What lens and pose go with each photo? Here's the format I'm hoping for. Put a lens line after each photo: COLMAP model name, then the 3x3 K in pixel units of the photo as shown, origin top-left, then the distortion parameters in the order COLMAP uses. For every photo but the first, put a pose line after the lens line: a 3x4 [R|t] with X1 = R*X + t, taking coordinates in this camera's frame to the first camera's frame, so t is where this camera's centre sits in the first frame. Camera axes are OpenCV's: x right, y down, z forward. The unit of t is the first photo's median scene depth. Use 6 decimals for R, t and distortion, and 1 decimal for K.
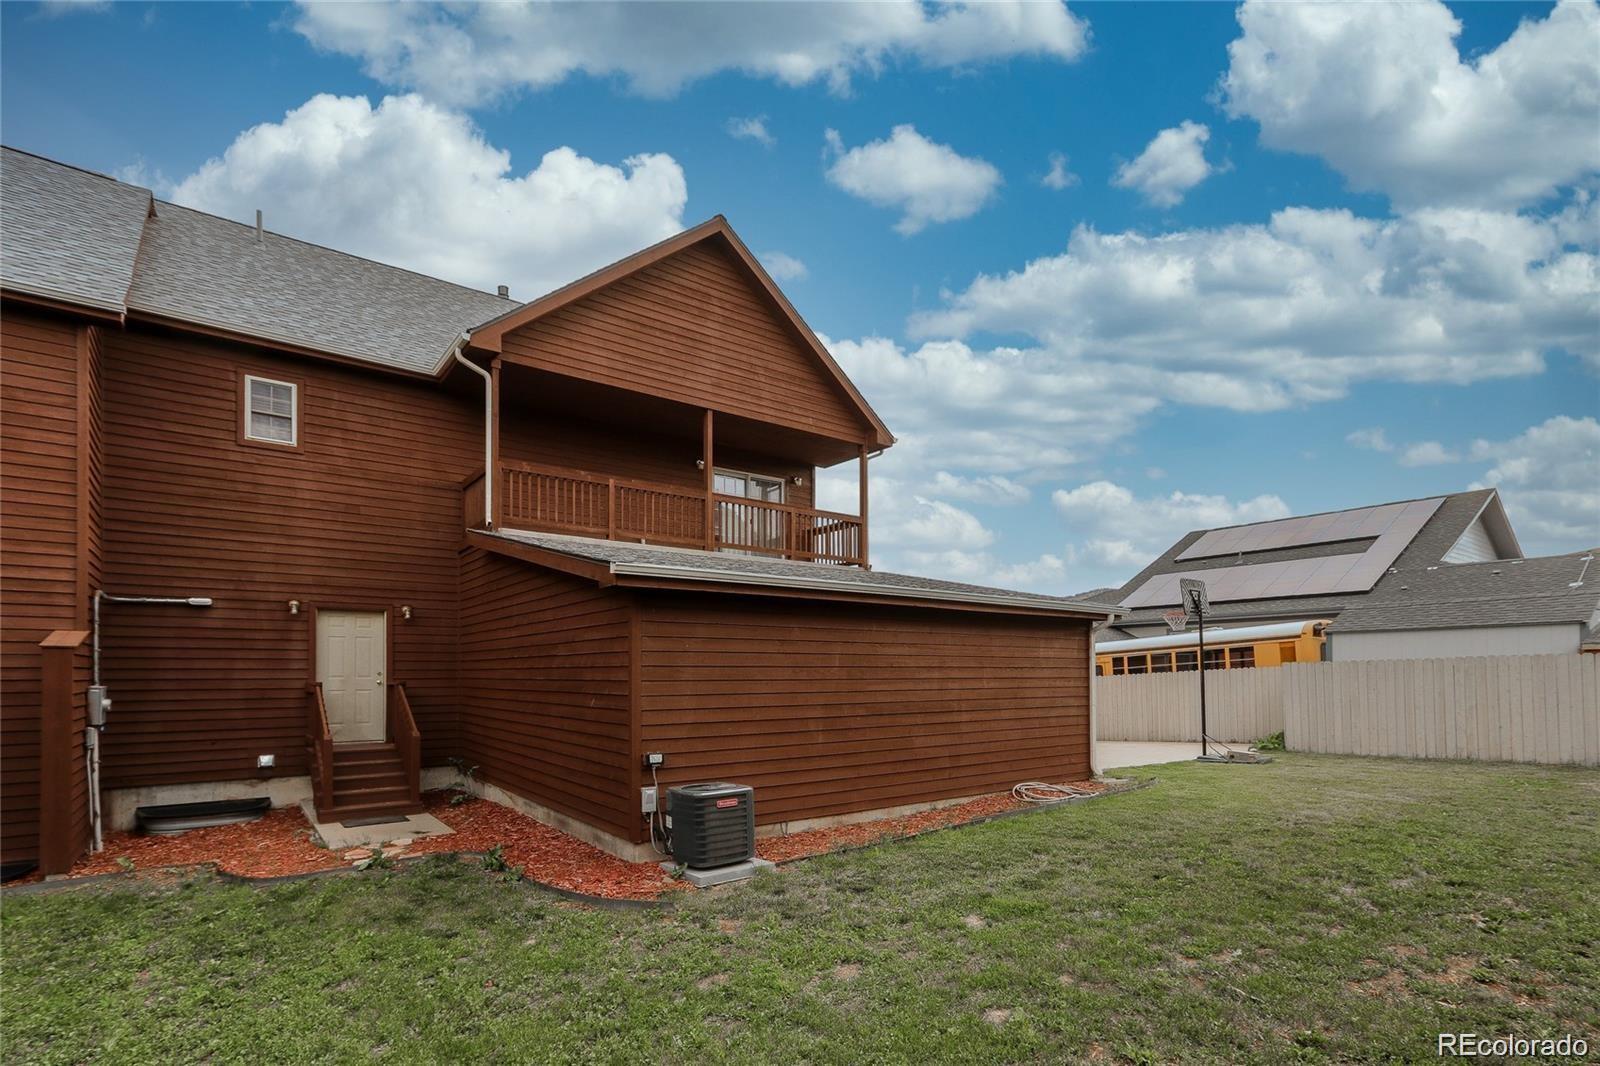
lens RADIAL K [[740.5, 0, 798.7], [0, 740.5, 560.8], [0, 0, 1]] dist [0.002395, 0.000113]
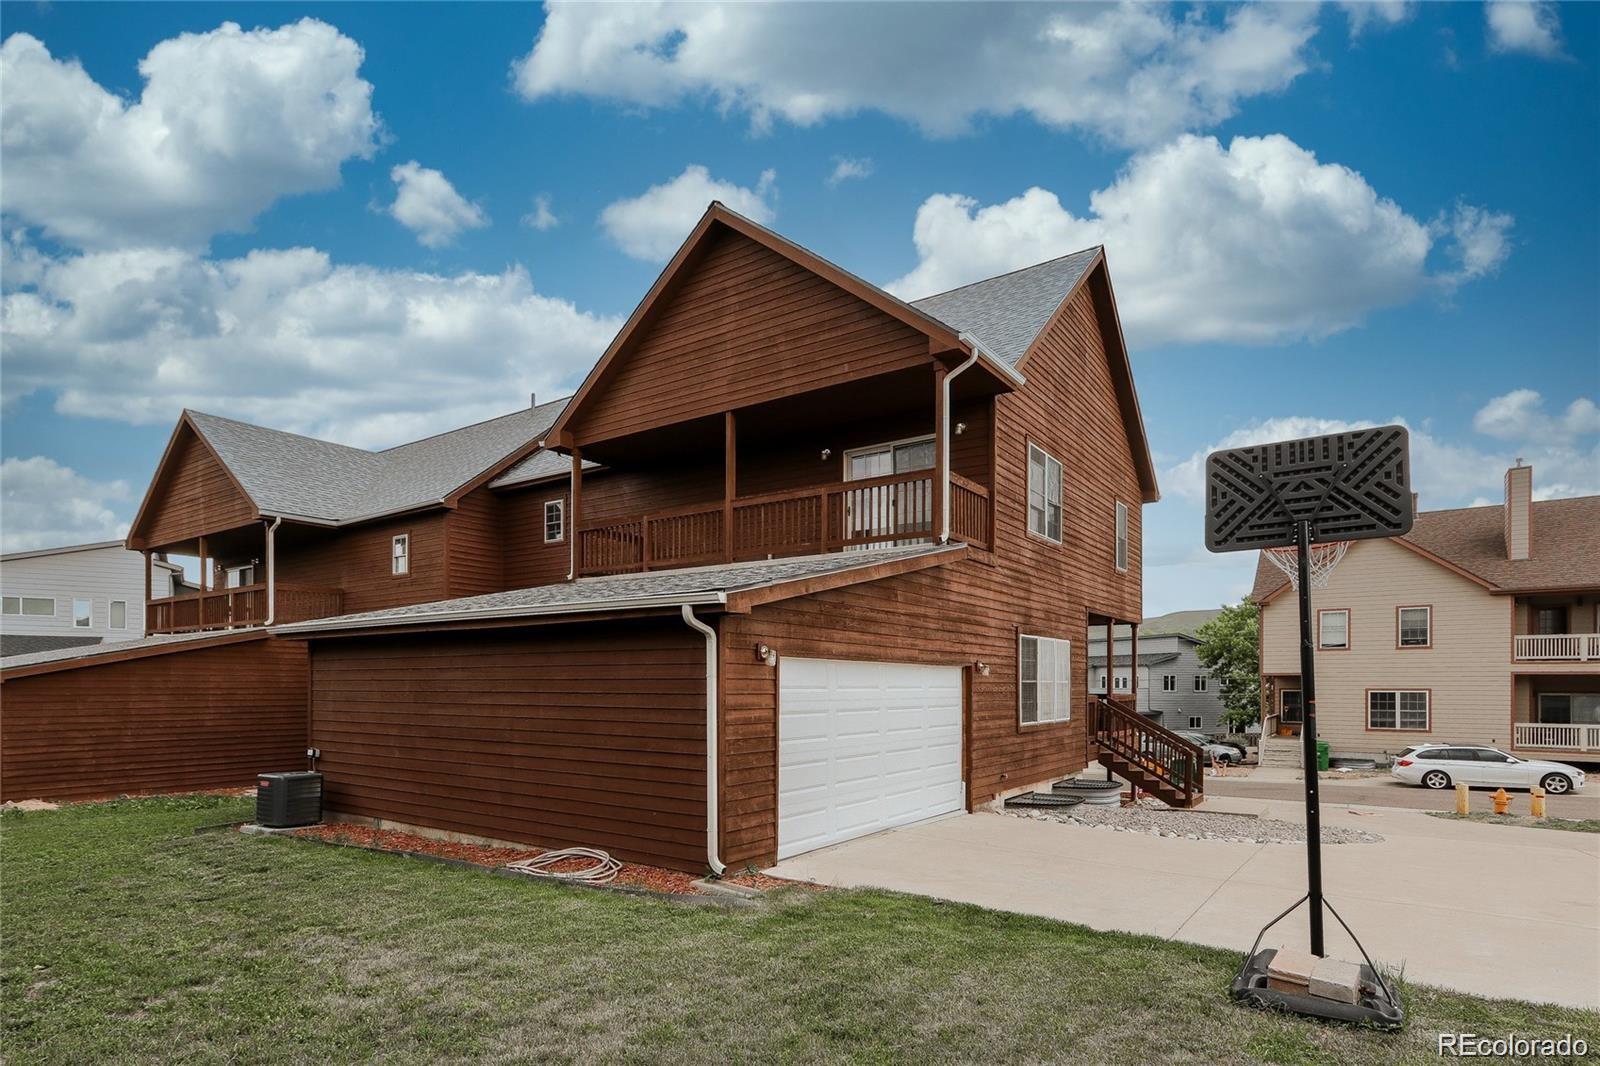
lens RADIAL K [[864.4, 0, 796.7], [0, 864.4, 577.9], [0, 0, 1]] dist [0.003742, 0.000566]
pose [[0.304535, -0.113908, -0.945666, 1.213101], [0.141068, 0.987268, -0.073491, 0.124739], [0.941997, -0.111022, 0.316727, 0.948346]]
